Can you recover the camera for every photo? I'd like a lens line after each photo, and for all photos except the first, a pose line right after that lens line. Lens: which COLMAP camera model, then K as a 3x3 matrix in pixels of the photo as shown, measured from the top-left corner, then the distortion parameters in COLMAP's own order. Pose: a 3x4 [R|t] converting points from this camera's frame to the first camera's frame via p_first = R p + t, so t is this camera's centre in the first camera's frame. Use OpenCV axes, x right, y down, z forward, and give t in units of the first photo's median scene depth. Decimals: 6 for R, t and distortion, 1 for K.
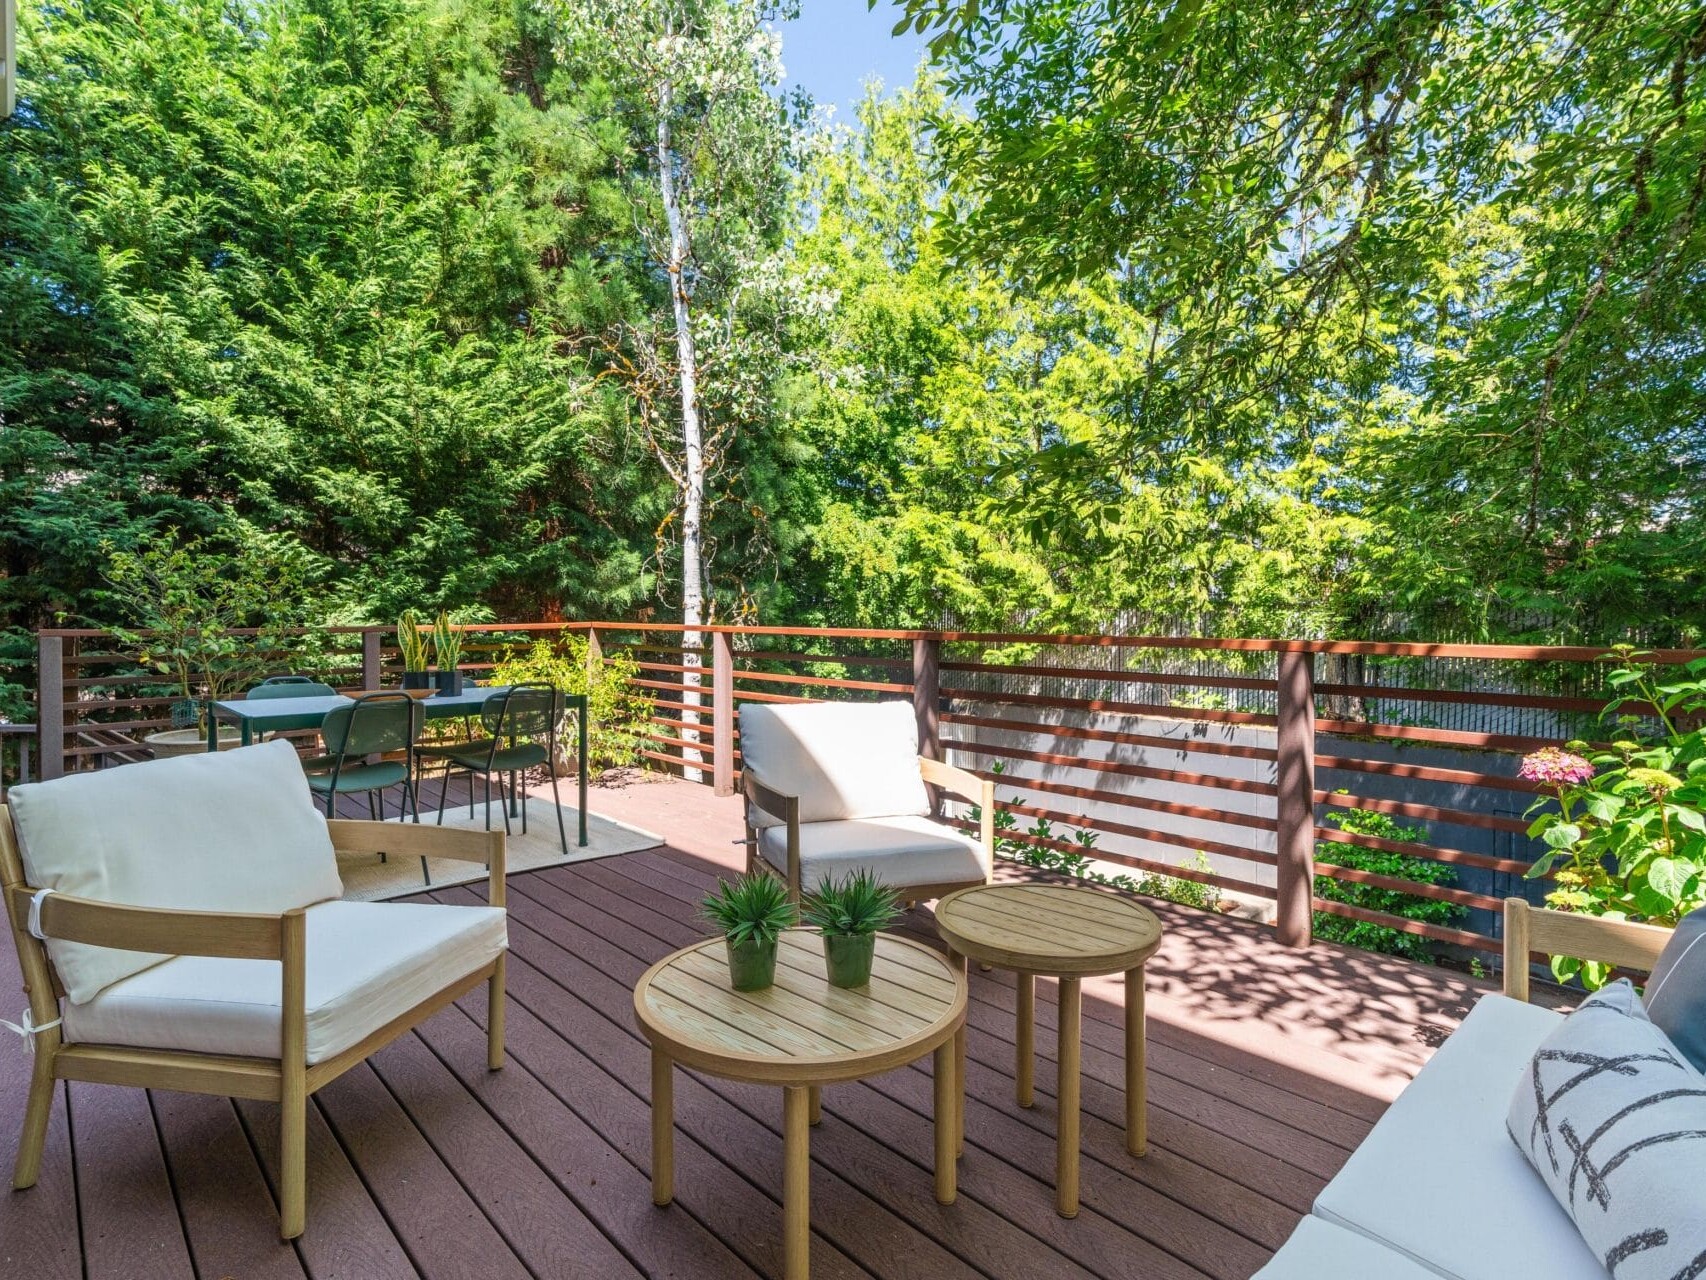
lens RADIAL K [[924.4, 0, 842.6], [0, 924.4, 603.5], [0, 0, 1]] dist [-0.005977, 0.003449]
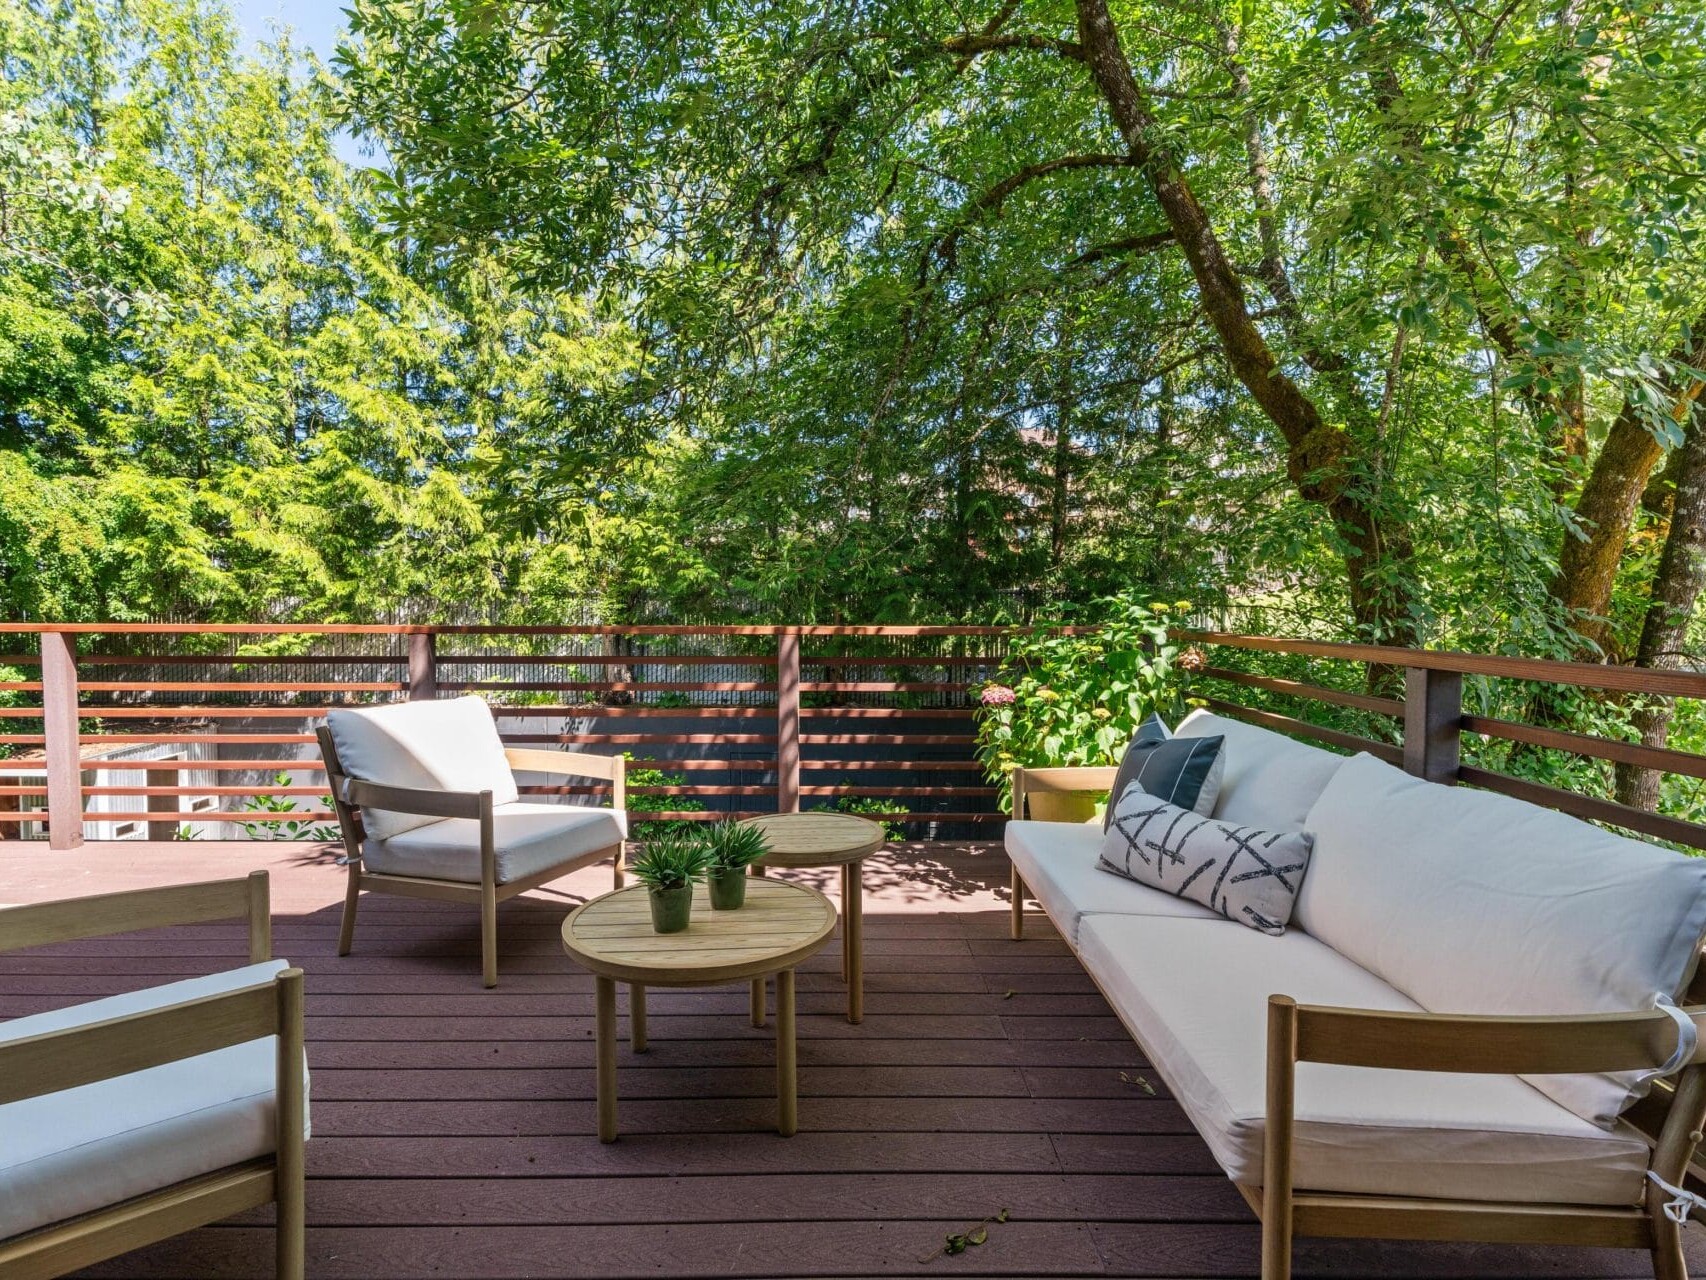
lens RADIAL K [[927.4, 0, 853.0], [0, 927.4, 640.0], [0, 0, 1]] dist [-0.003836, 0.000997]
pose [[0.660363, -0.033122, 0.750216, -0.162622], [-0.007791, 0.998671, 0.050949, -0.003219], [-0.750906, -0.039490, 0.659227, 0.012276]]
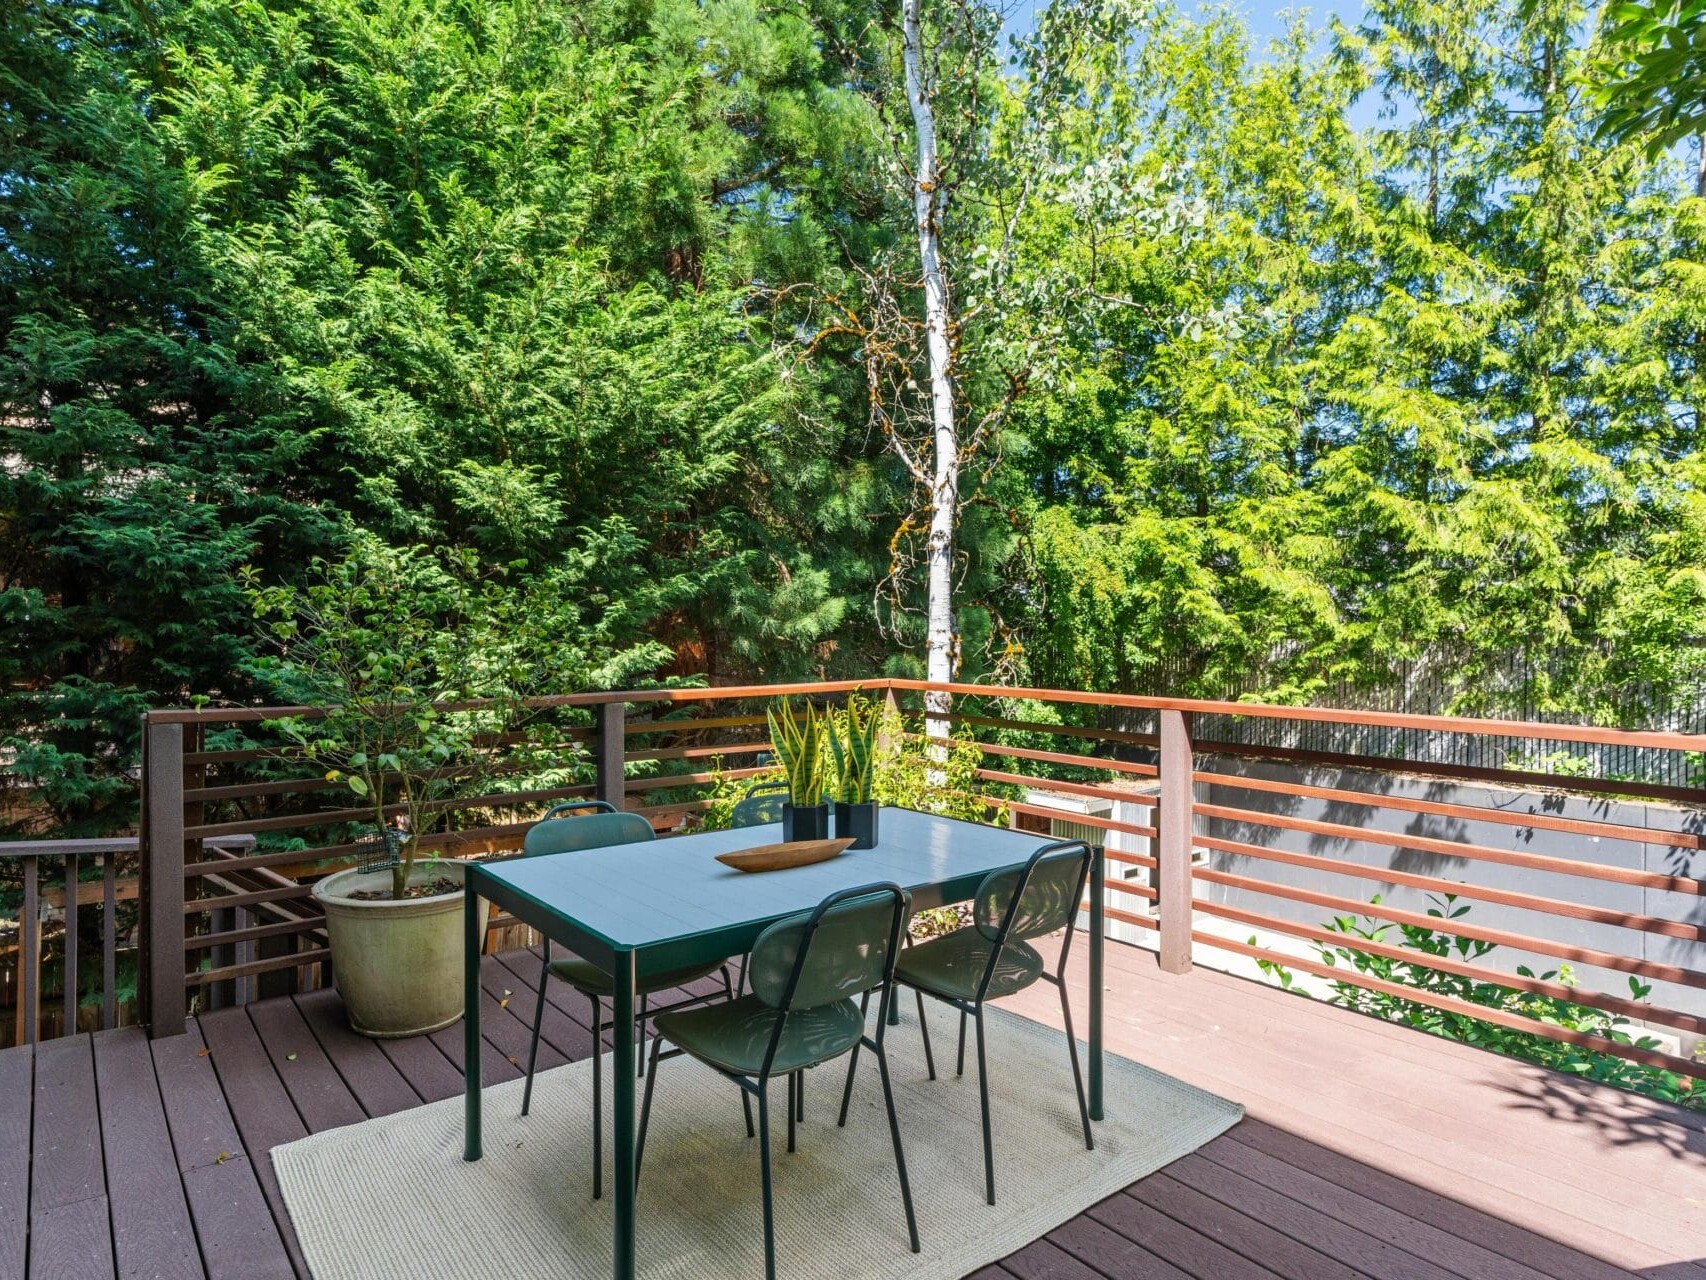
lens RADIAL K [[1006.8, 0, 841.4], [0, 1006.8, 618.2], [0, 0, 1]] dist [0.002946, -0.001335]
pose [[0.998297, 0.002218, -0.058296, -0.191886], [-0.002234, 0.999997, -0.000209, -0.017891], [0.058296, 0.000339, 0.998299, 0.185884]]
